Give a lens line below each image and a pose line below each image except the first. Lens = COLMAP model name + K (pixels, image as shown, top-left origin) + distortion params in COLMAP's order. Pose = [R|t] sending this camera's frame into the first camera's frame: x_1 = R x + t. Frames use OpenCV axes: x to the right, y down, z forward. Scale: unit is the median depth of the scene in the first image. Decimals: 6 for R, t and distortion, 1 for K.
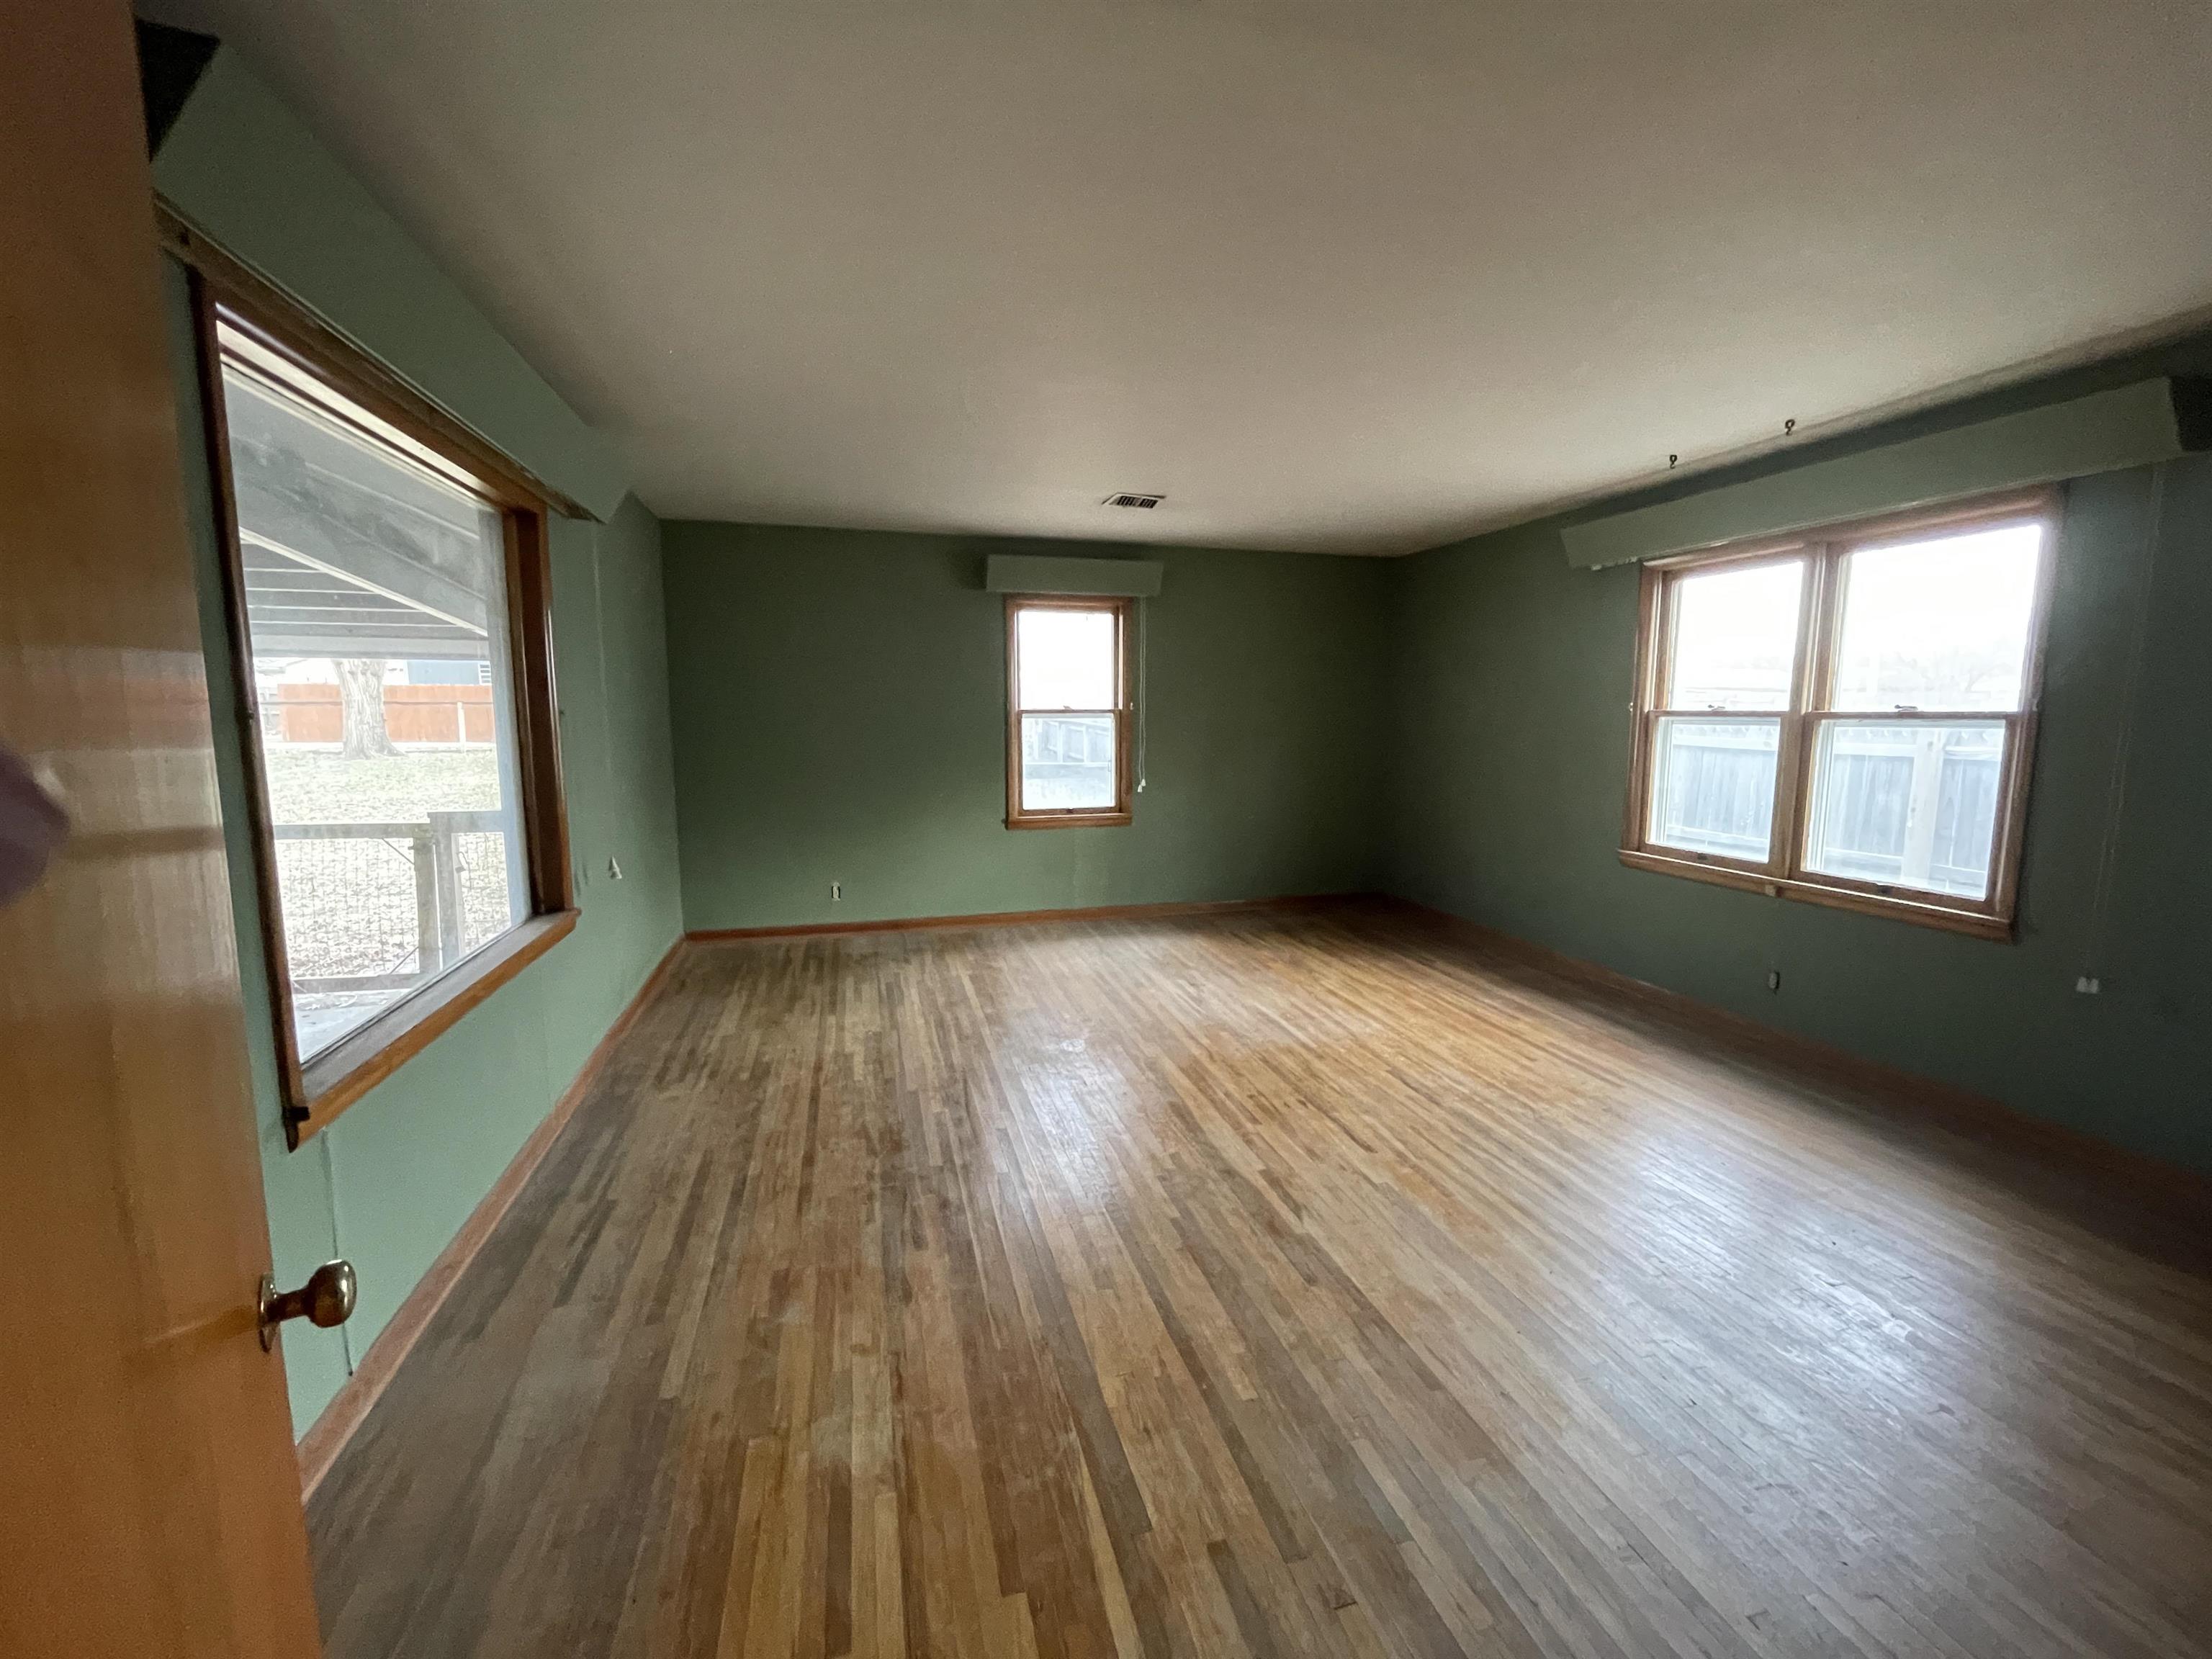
lens RADIAL K [[899.6, 0, 1112.8], [0, 899.6, 818.1], [0, 0, 1]] dist [-0.003030, -0.000615]
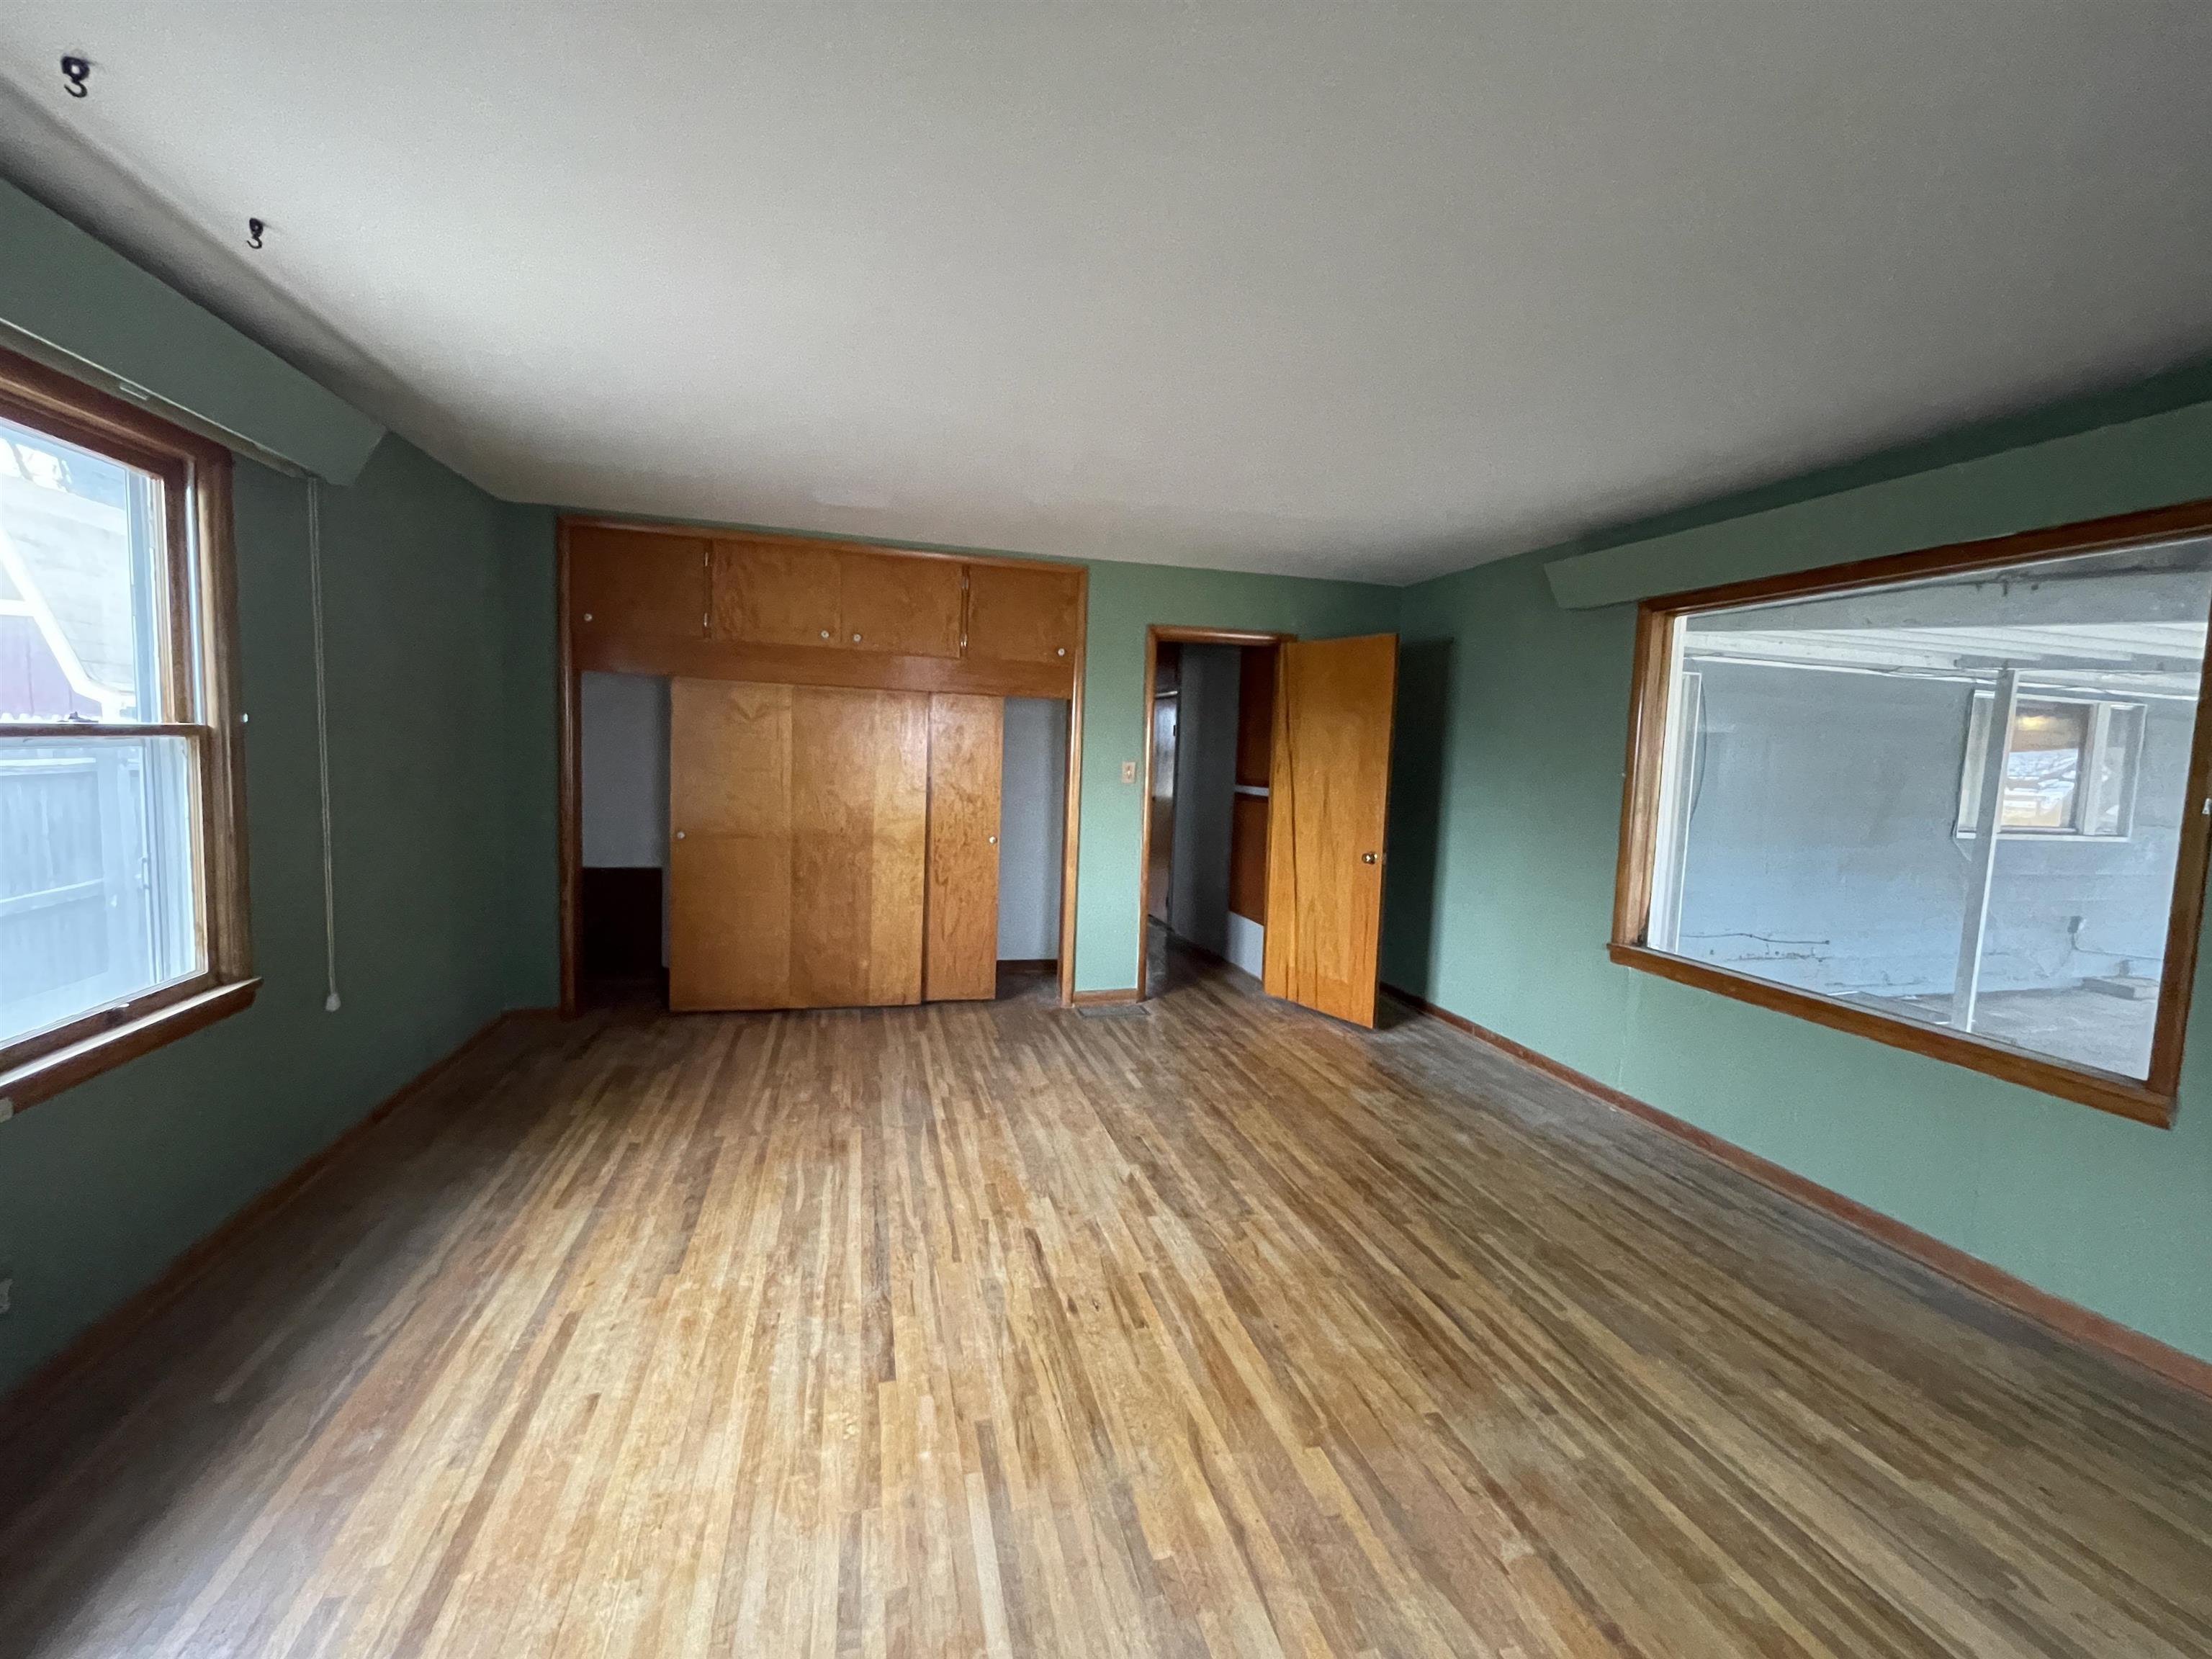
lens RADIAL K [[899.6, 0, 1100.1], [0, 899.6, 815.9], [0, 0, 1]] dist [-0.003030, -0.000615]
pose [[-0.999019, -0.040804, 0.017197, 0.196614], [-0.036535, 0.979012, 0.200500, -0.213381], [-0.025017, 0.199675, -0.979543, 1.653541]]
